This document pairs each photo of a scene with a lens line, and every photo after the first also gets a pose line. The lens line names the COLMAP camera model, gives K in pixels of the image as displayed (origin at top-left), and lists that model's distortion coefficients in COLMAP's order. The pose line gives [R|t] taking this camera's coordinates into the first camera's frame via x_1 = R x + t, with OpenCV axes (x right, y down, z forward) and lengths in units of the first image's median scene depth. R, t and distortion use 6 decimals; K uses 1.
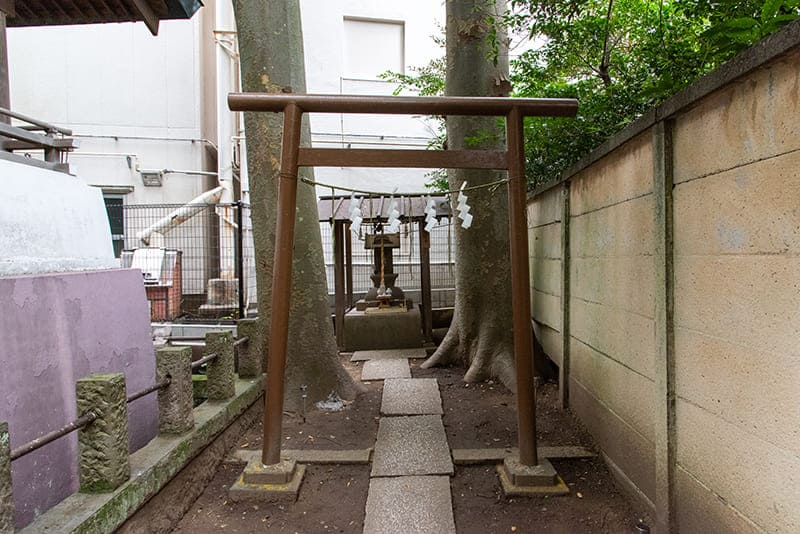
lens RADIAL K [[528.2, 0, 400.0], [0, 528.2, 267.0], [0, 0, 1]] dist [0.006966, 0.000139]
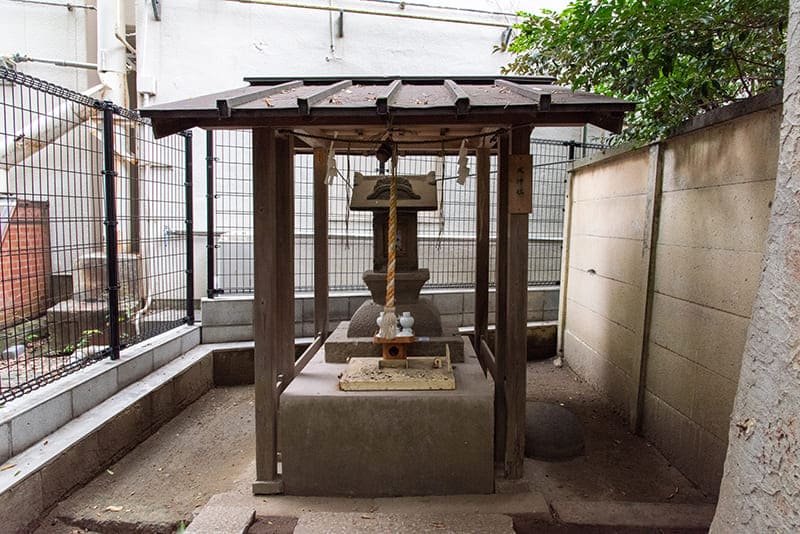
lens RADIAL K [[528.2, 0, 400.0], [0, 528.2, 267.0], [0, 0, 1]] dist [0.006966, 0.000139]
pose [[0.998971, 0.035513, -0.028203, -0.015340], [-0.033185, 0.996313, 0.079121, -0.023395], [0.030908, -0.078103, 0.996466, 0.583112]]
